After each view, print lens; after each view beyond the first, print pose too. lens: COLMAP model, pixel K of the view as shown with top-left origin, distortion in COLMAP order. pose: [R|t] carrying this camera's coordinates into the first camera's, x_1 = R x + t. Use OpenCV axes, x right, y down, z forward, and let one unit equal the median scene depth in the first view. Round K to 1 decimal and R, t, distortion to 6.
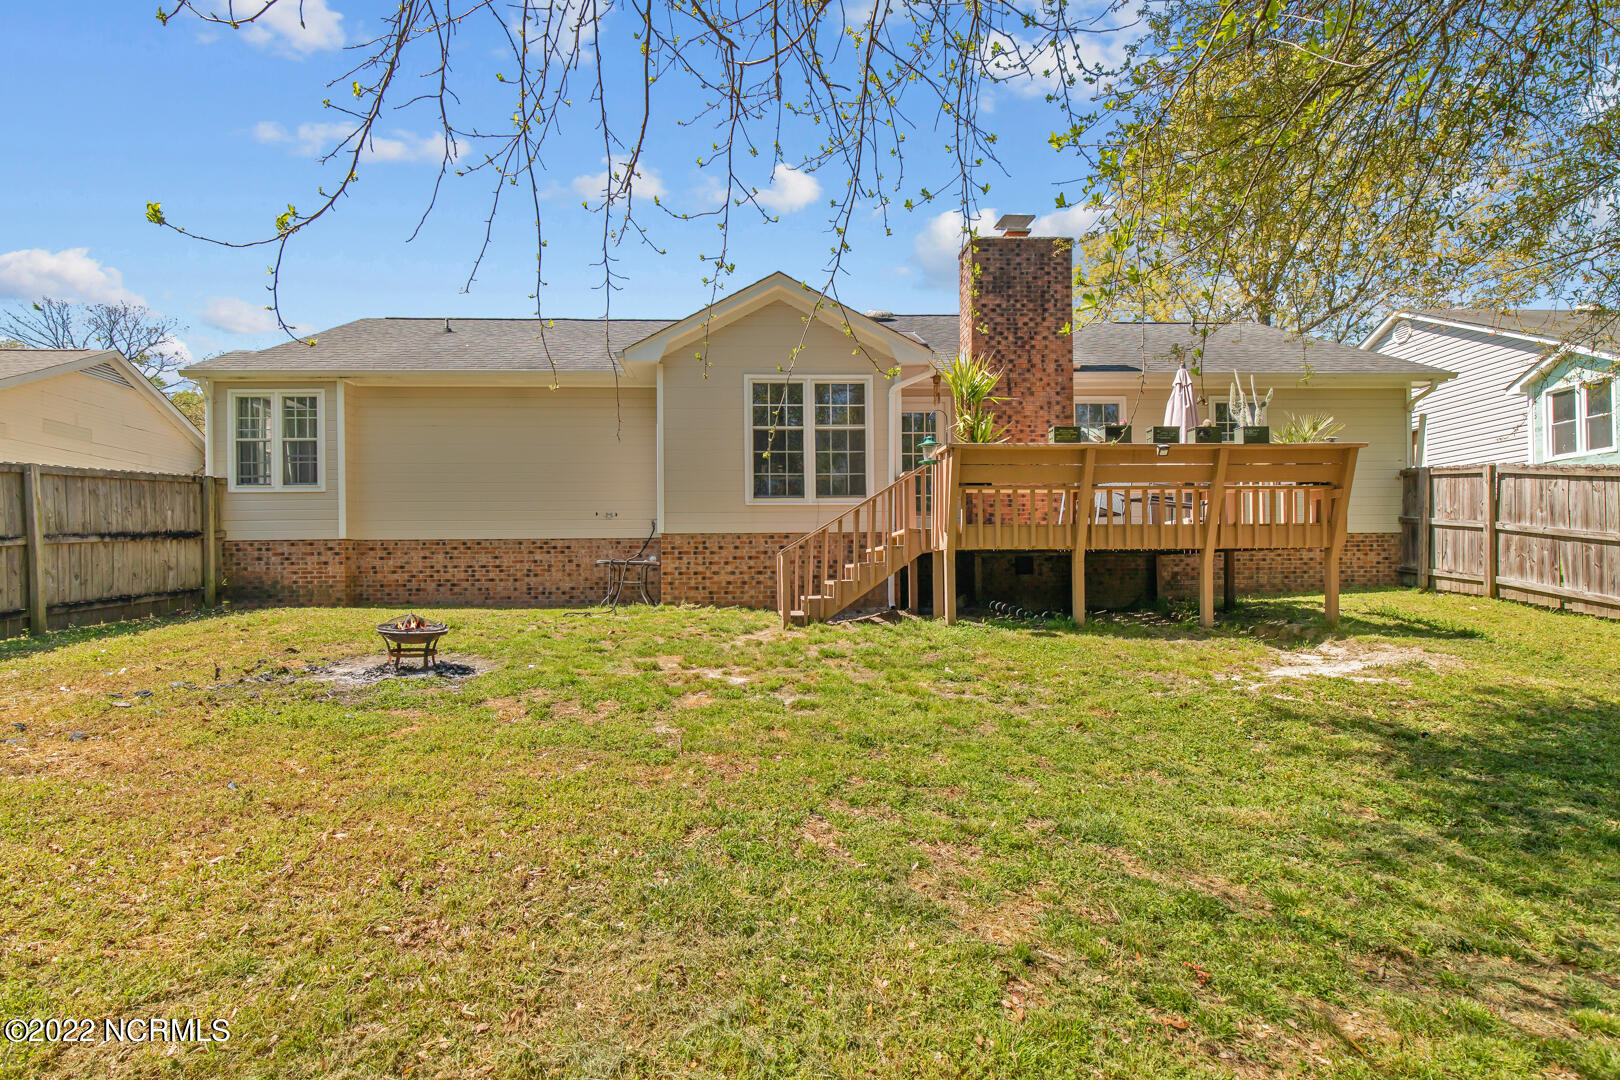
lens RADIAL K [[784.9, 0, 809.3], [0, 784.9, 577.9], [0, 0, 1]] dist [0.005622, -0.000472]
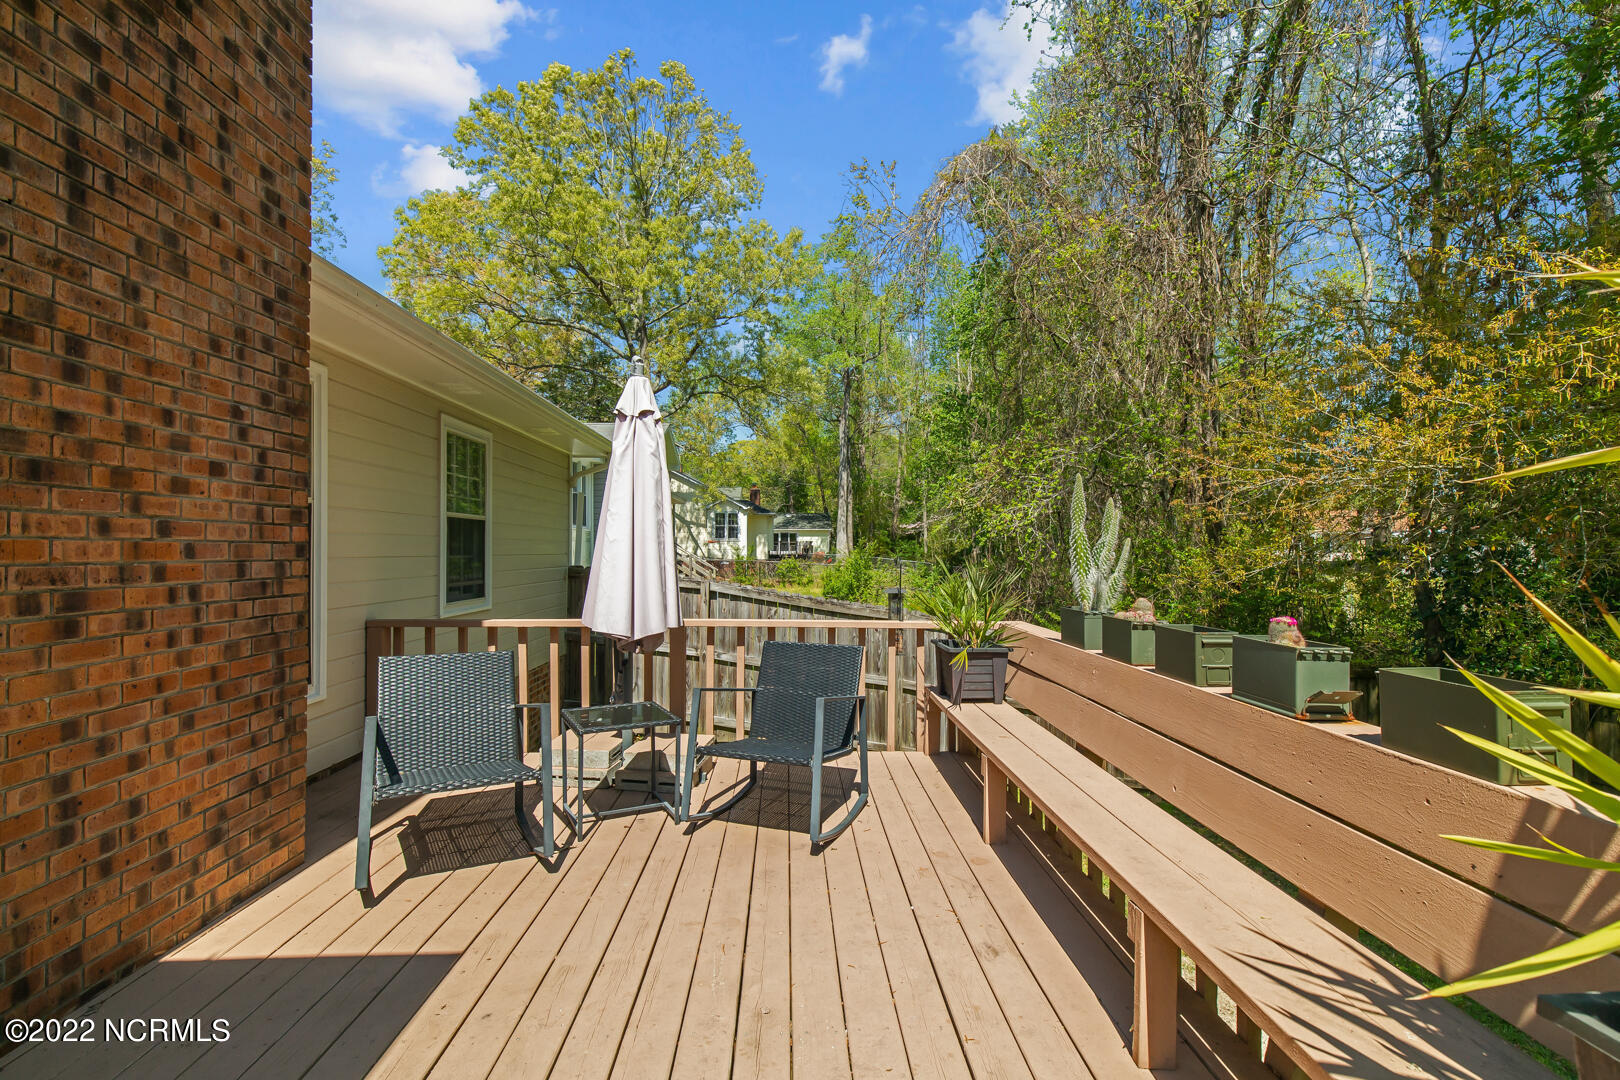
lens RADIAL K [[737.4, 0, 814.2], [0, 737.4, 545.0], [0, 0, 1]] dist [0.009110, 0.000588]
pose [[-0.000799, 0.019101, 0.999817, 0.084376], [-0.002259, 0.999815, -0.019103, -0.157208], [-0.999997, -0.002274, -0.000755, 0.836173]]
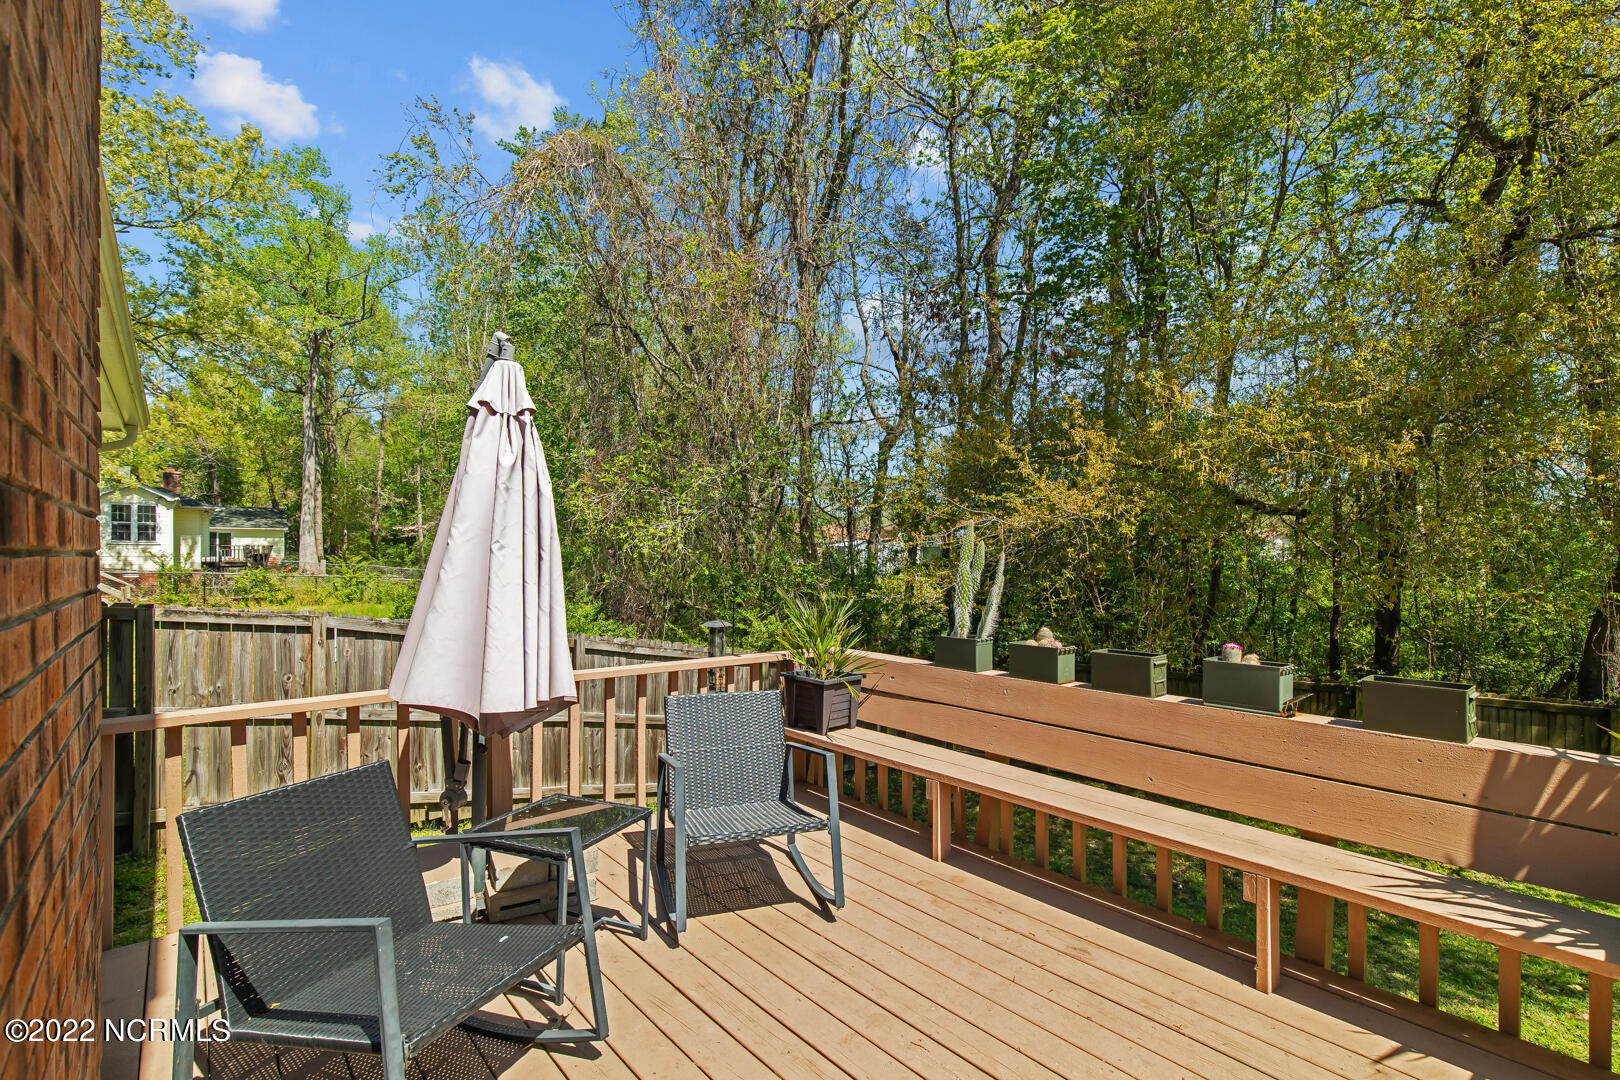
lens RADIAL K [[737.4, 0, 838.8], [0, 737.4, 567.8], [0, 0, 1]] dist [0.009110, 0.000588]
pose [[-0.633615, -0.003022, 0.773643, 0.159322], [0.003551, 0.999970, 0.006814, -0.172247], [-0.773640, 0.007065, -0.633586, 0.994093]]
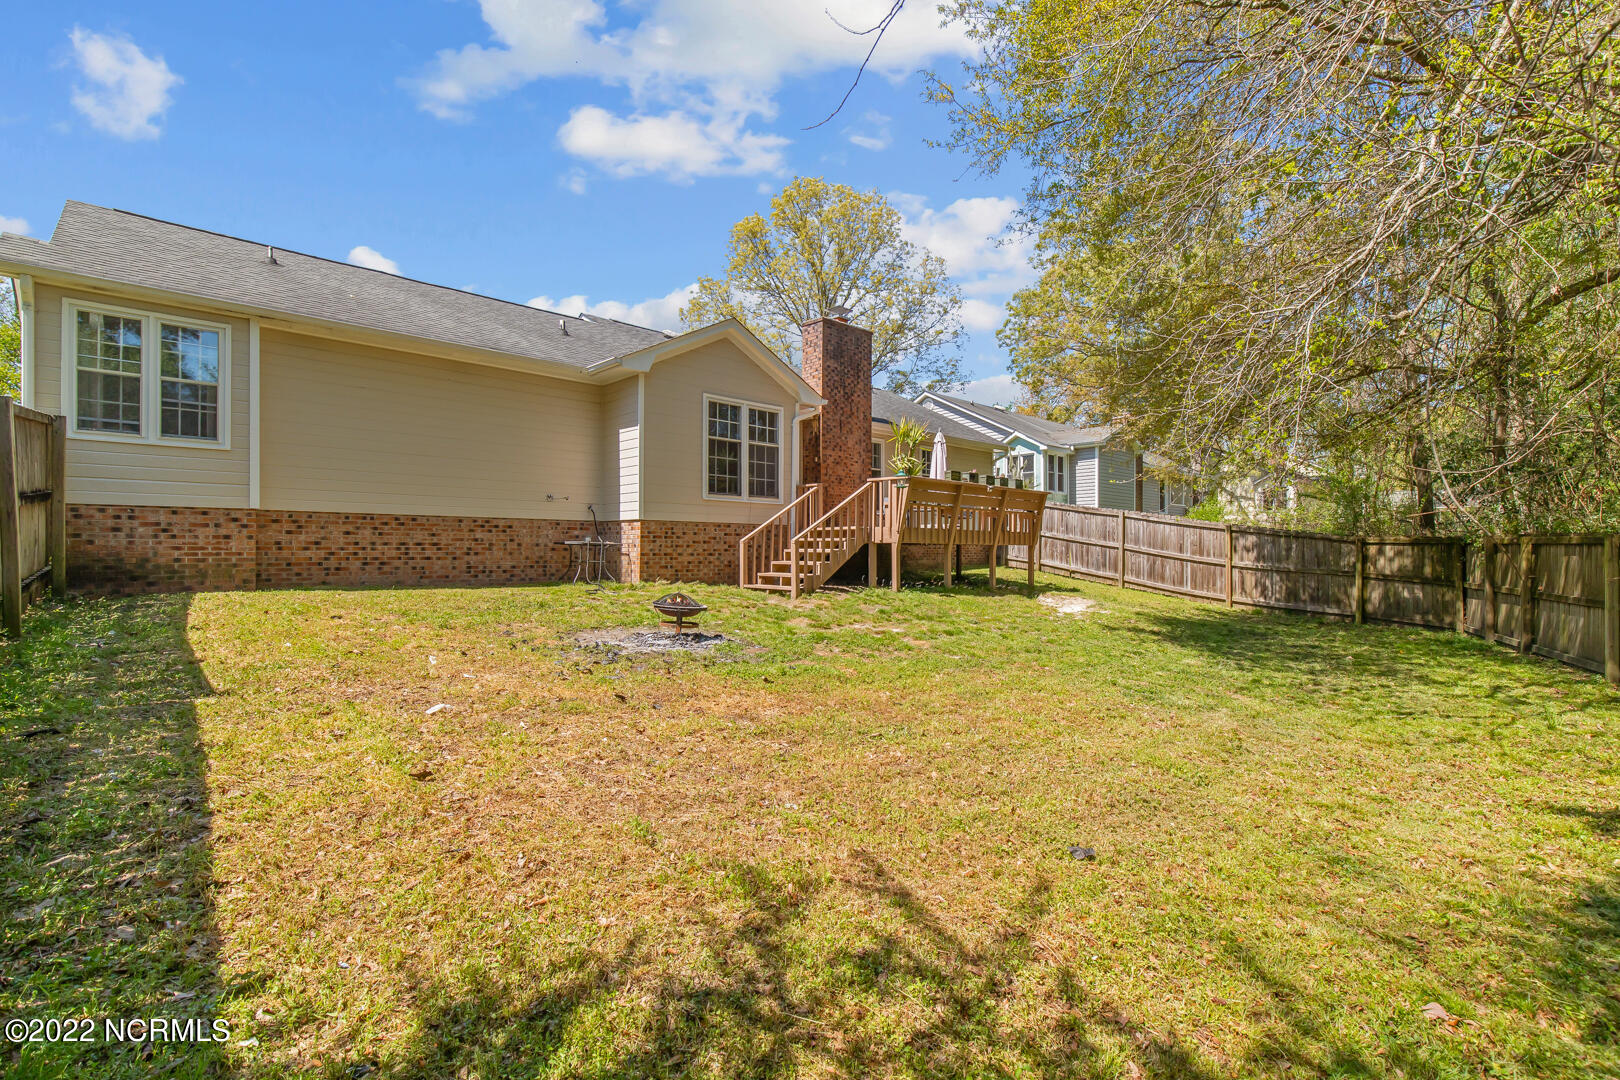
lens RADIAL K [[737.4, 0, 827.8], [0, 737.4, 550.1], [0, 0, 1]] dist [0.009110, 0.000588]
pose [[0.748048, 0.012859, 0.663520, -0.660615], [-0.012691, 0.999907, -0.005071, -0.009237], [-0.663524, -0.004627, 0.748141, 0.005557]]
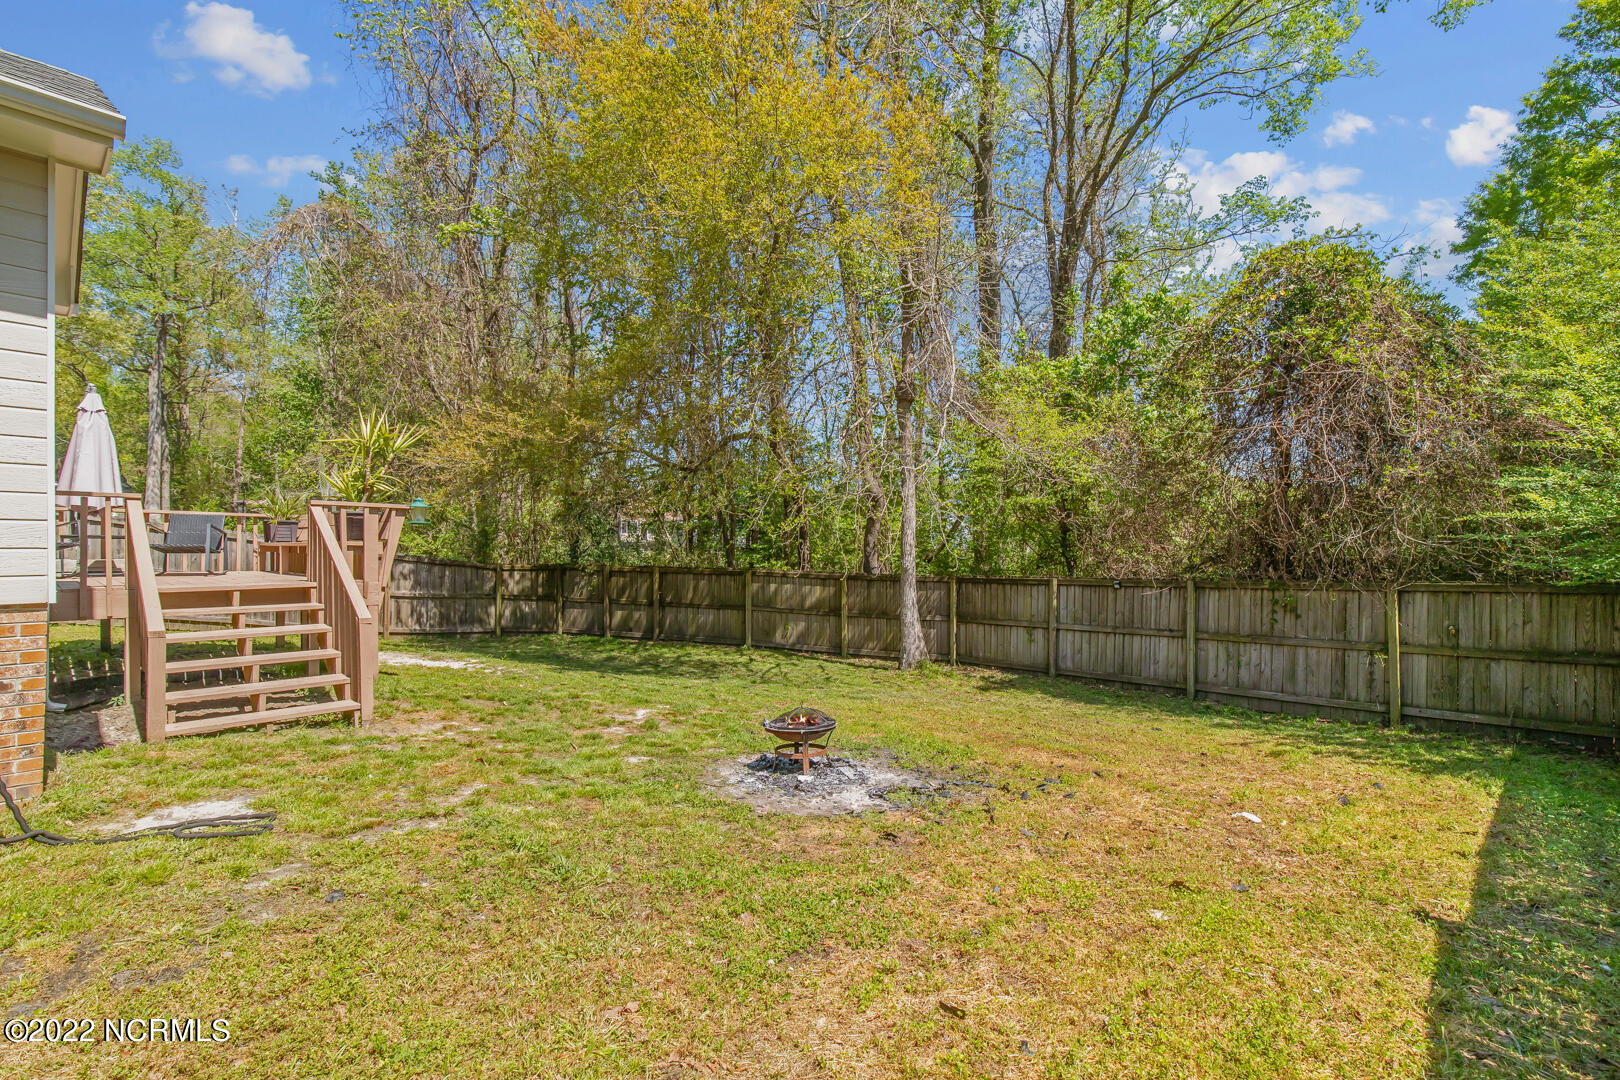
lens RADIAL K [[737.4, 0, 816.6], [0, 737.4, 542.1], [0, 0, 1]] dist [0.009110, 0.000588]
pose [[-0.700733, 0.008284, 0.713375, -0.655779], [0.002455, 0.999955, -0.009201, -0.078154], [-0.713419, -0.004696, -0.700722, 0.925874]]
